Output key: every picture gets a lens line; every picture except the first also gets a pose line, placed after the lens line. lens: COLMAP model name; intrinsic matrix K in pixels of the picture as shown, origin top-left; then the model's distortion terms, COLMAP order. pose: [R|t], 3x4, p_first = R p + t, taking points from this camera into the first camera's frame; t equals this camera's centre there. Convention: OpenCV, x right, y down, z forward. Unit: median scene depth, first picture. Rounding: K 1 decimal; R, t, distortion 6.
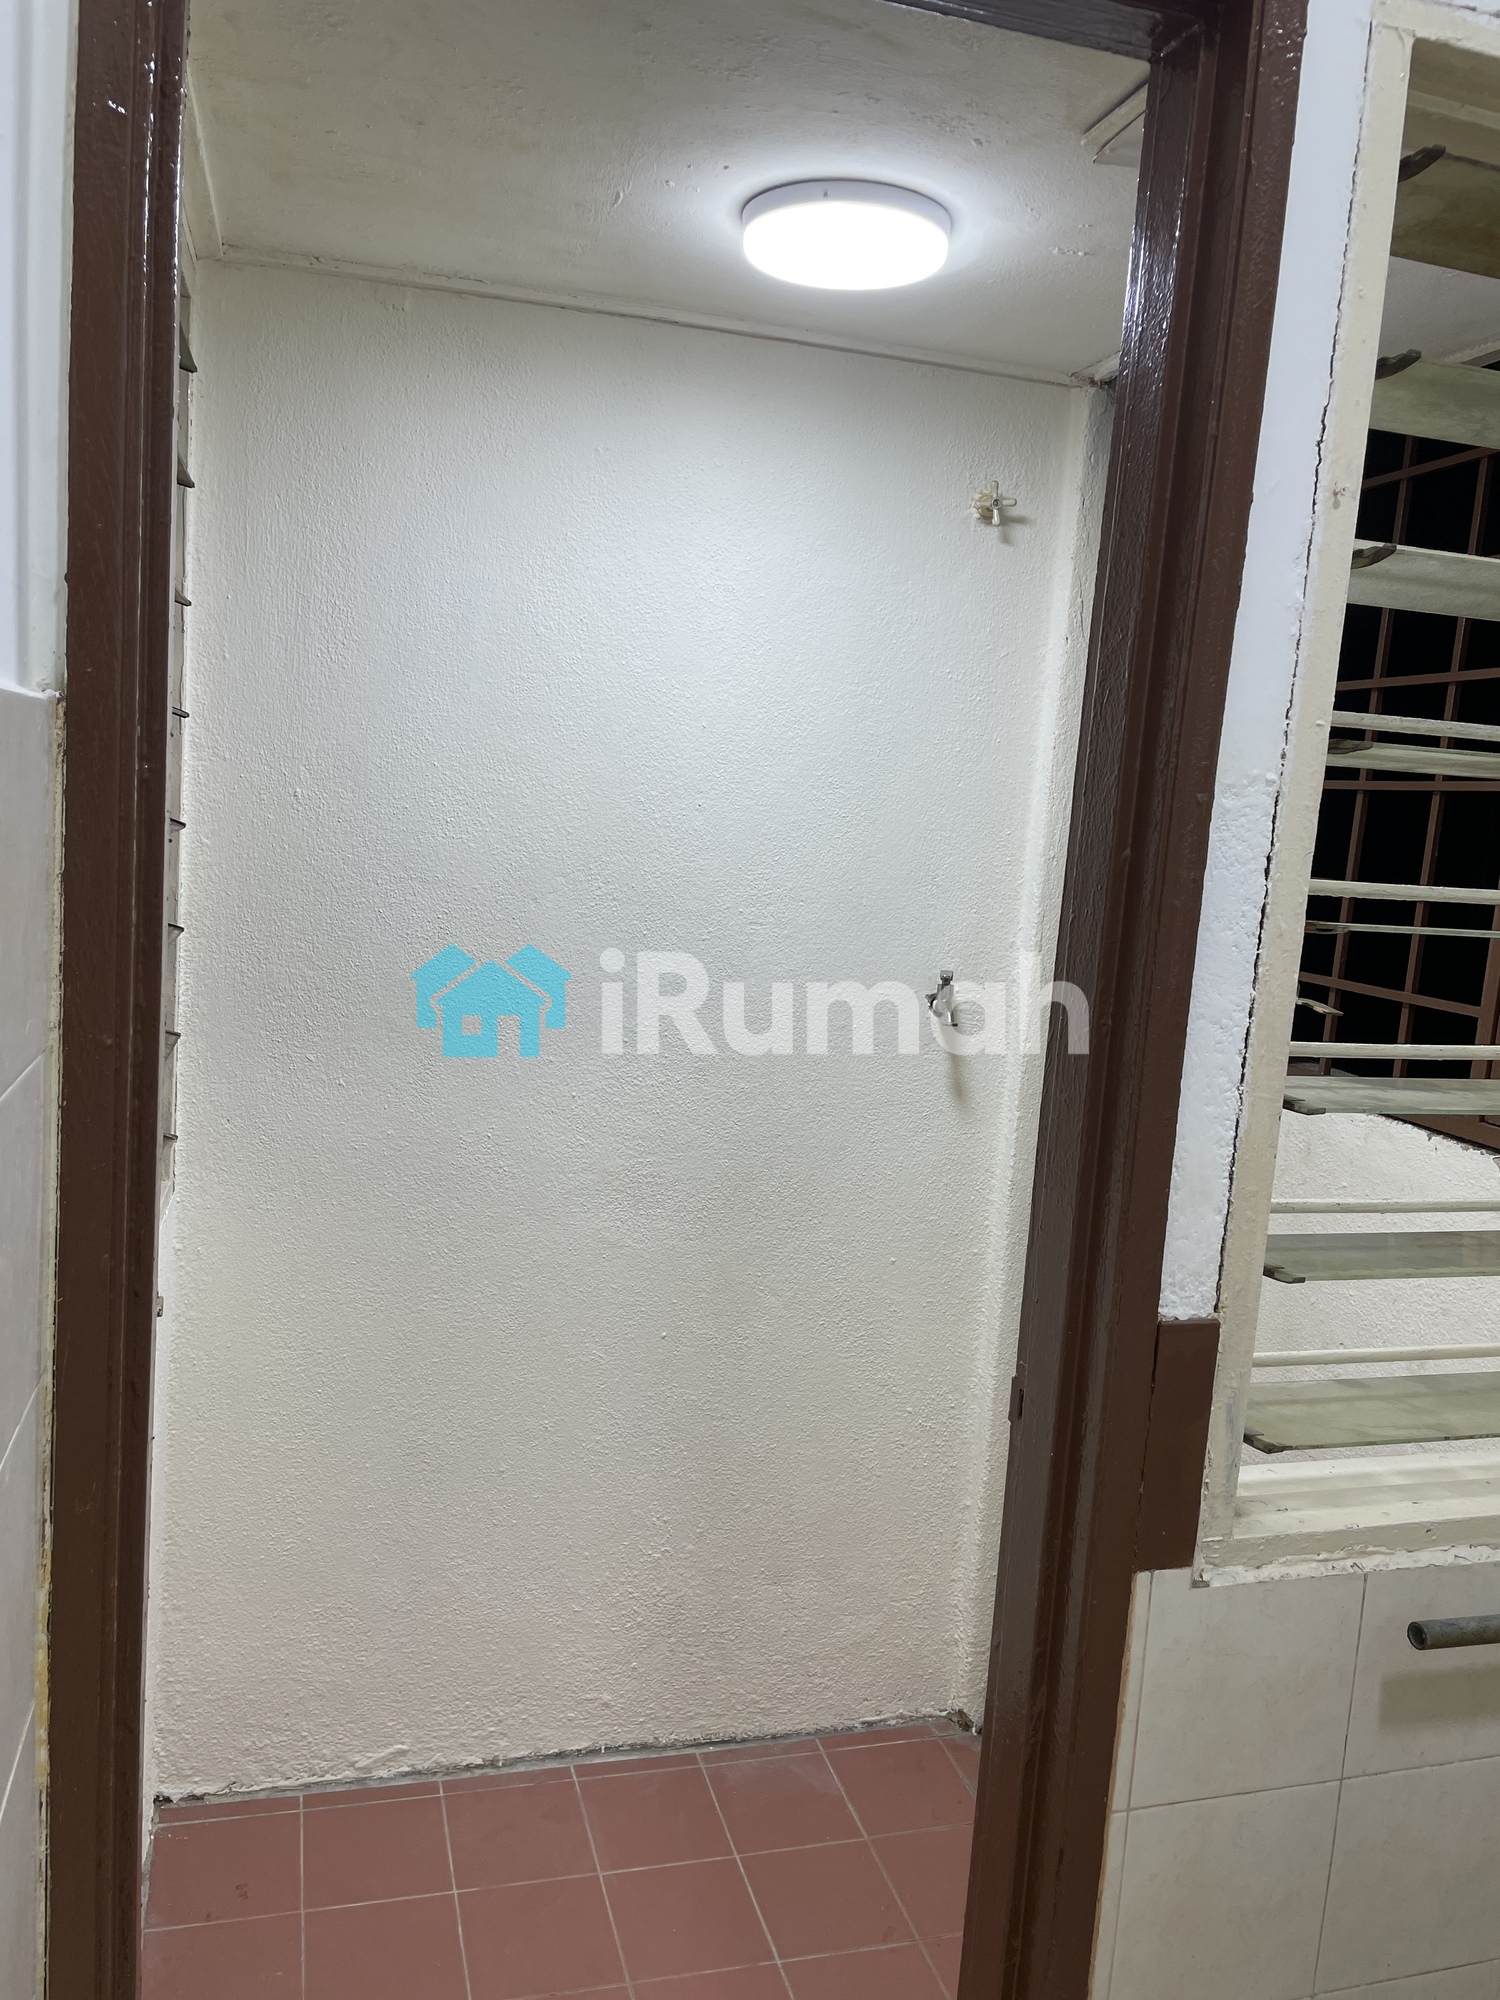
lens RADIAL K [[1478.1, 0, 750.0], [0, 1478.1, 1000.0], [0, 0, 1]] dist [0.002051, -0.001864]
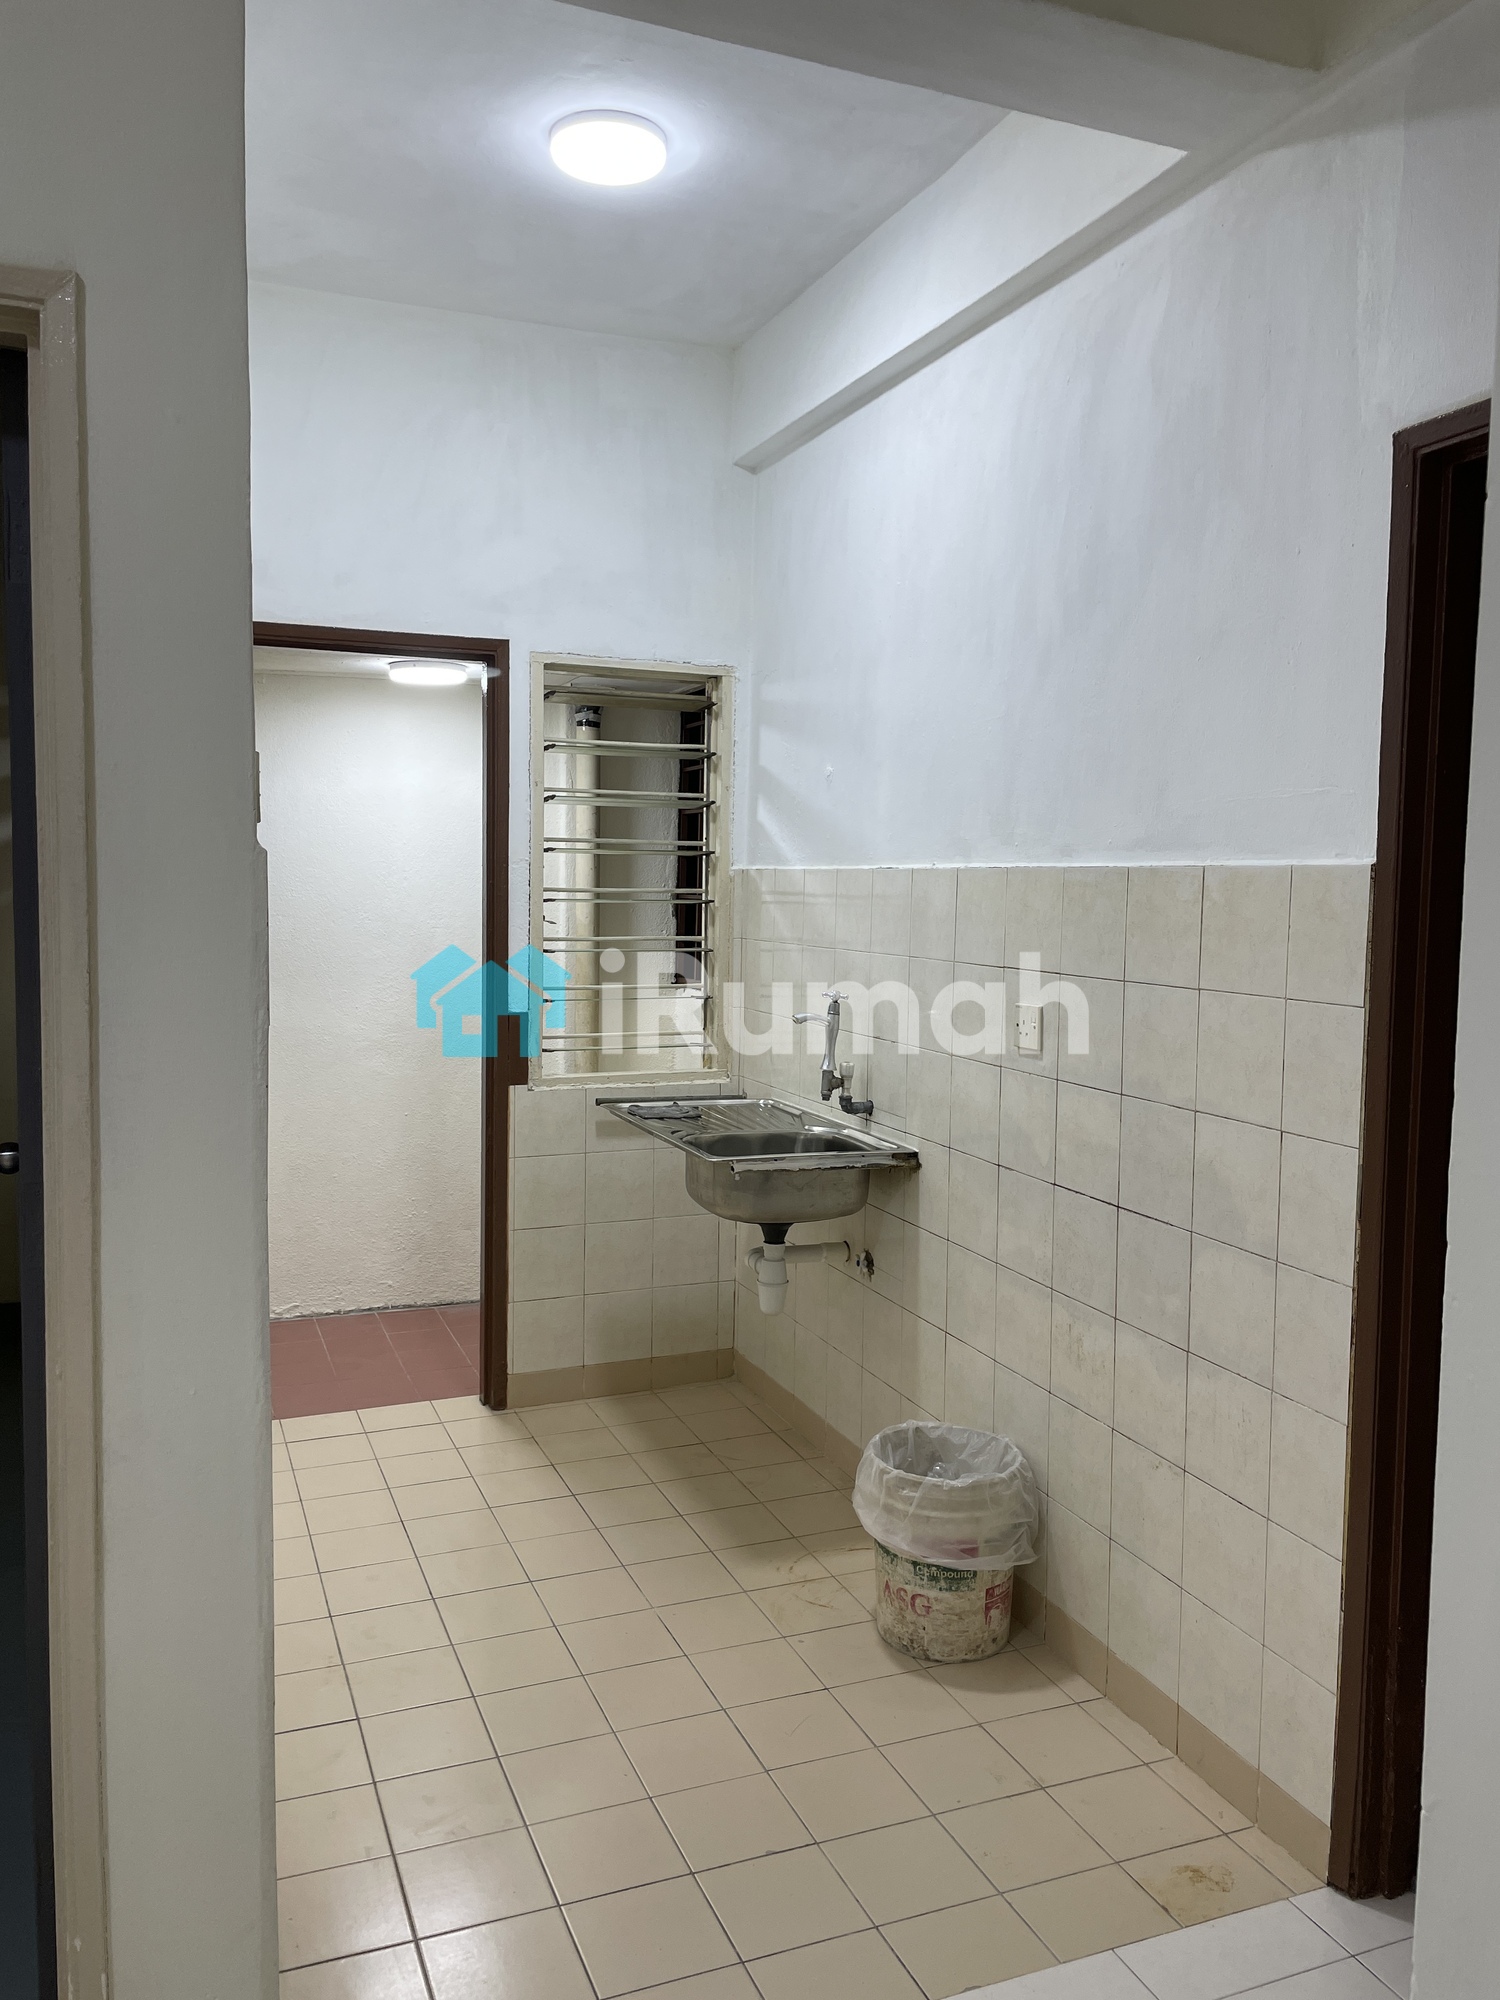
lens RADIAL K [[1515.8, 0, 750.0], [0, 1515.8, 1000.0], [0, 0, 1]] dist [0.003845, 0.000754]
pose [[0.993500, -0.065596, 0.093032, 0.260027], [0.069486, 0.996812, -0.039207, 0.187972], [-0.090164, 0.045416, 0.994891, -1.347703]]
